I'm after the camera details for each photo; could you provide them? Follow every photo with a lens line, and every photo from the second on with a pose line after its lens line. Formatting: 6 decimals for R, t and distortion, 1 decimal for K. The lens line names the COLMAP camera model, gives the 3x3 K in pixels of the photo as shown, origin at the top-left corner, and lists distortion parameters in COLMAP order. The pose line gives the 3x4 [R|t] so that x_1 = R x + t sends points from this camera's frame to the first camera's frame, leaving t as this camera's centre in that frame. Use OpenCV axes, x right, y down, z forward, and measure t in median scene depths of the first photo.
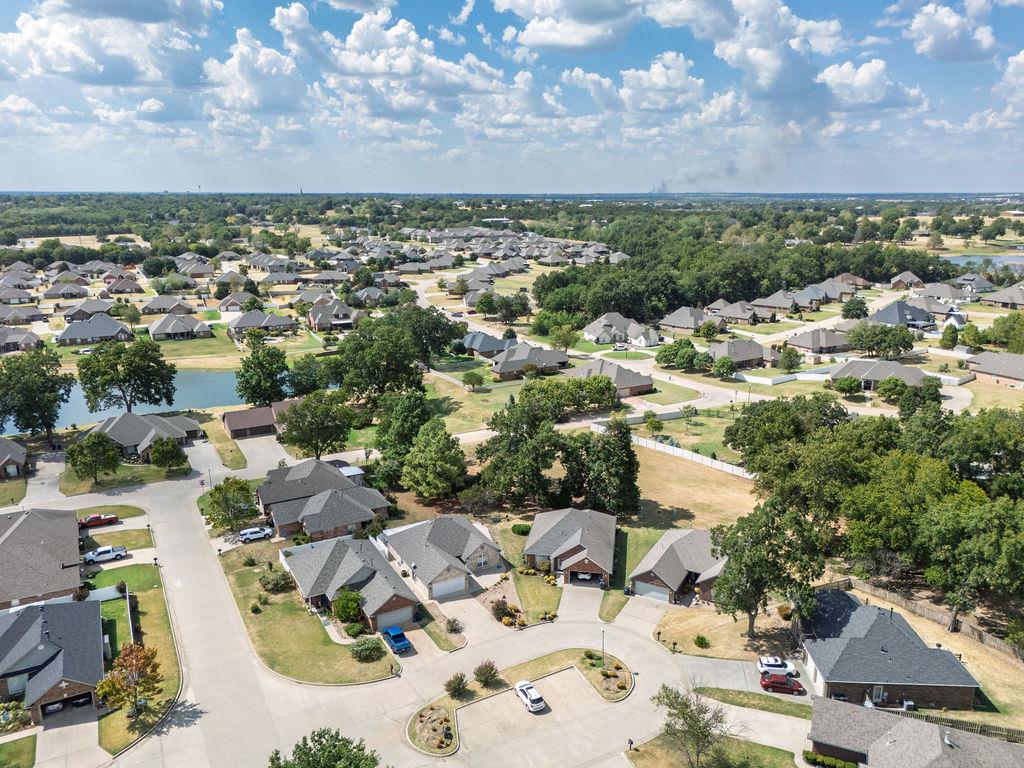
lens RADIAL K [[781.7, 0, 512.0], [0, 781.7, 384.0], [0, 0, 1]] dist [0.063146, -0.066841]
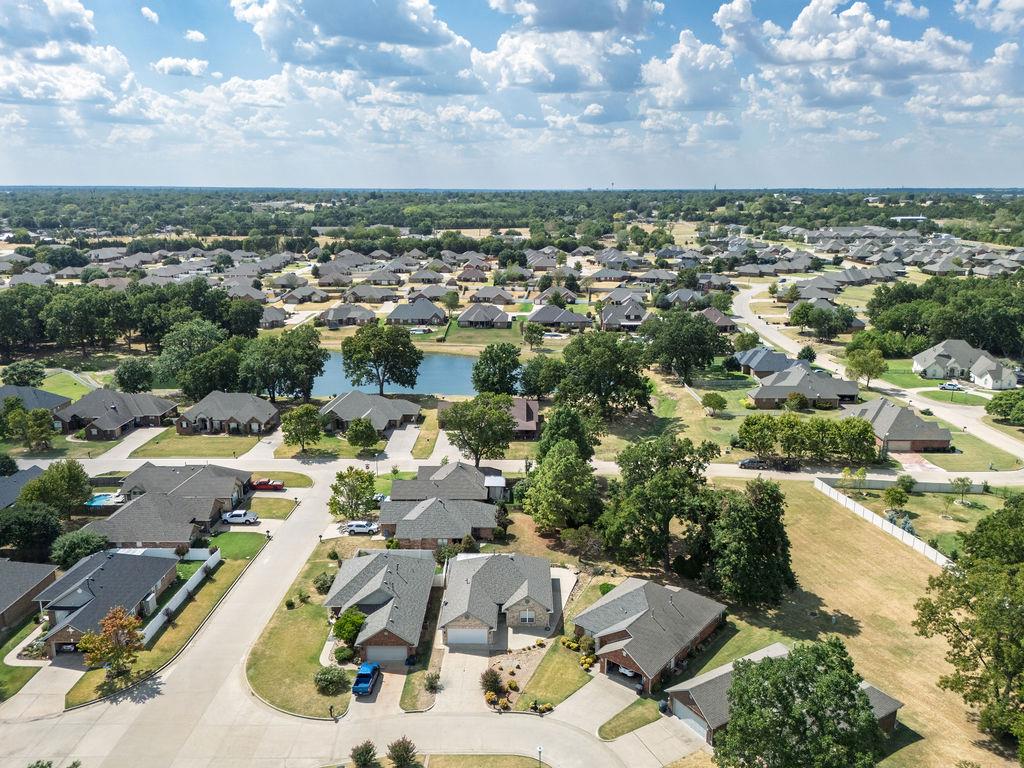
lens RADIAL K [[781.7, 0, 512.0], [0, 781.7, 384.0], [0, 0, 1]] dist [0.063146, -0.066841]
pose [[0.862040, 0.123005, -0.491688, 0.090764], [-0.120641, 0.992019, 0.036663, -0.015084], [0.492274, 0.027713, 0.869999, 0.062994]]
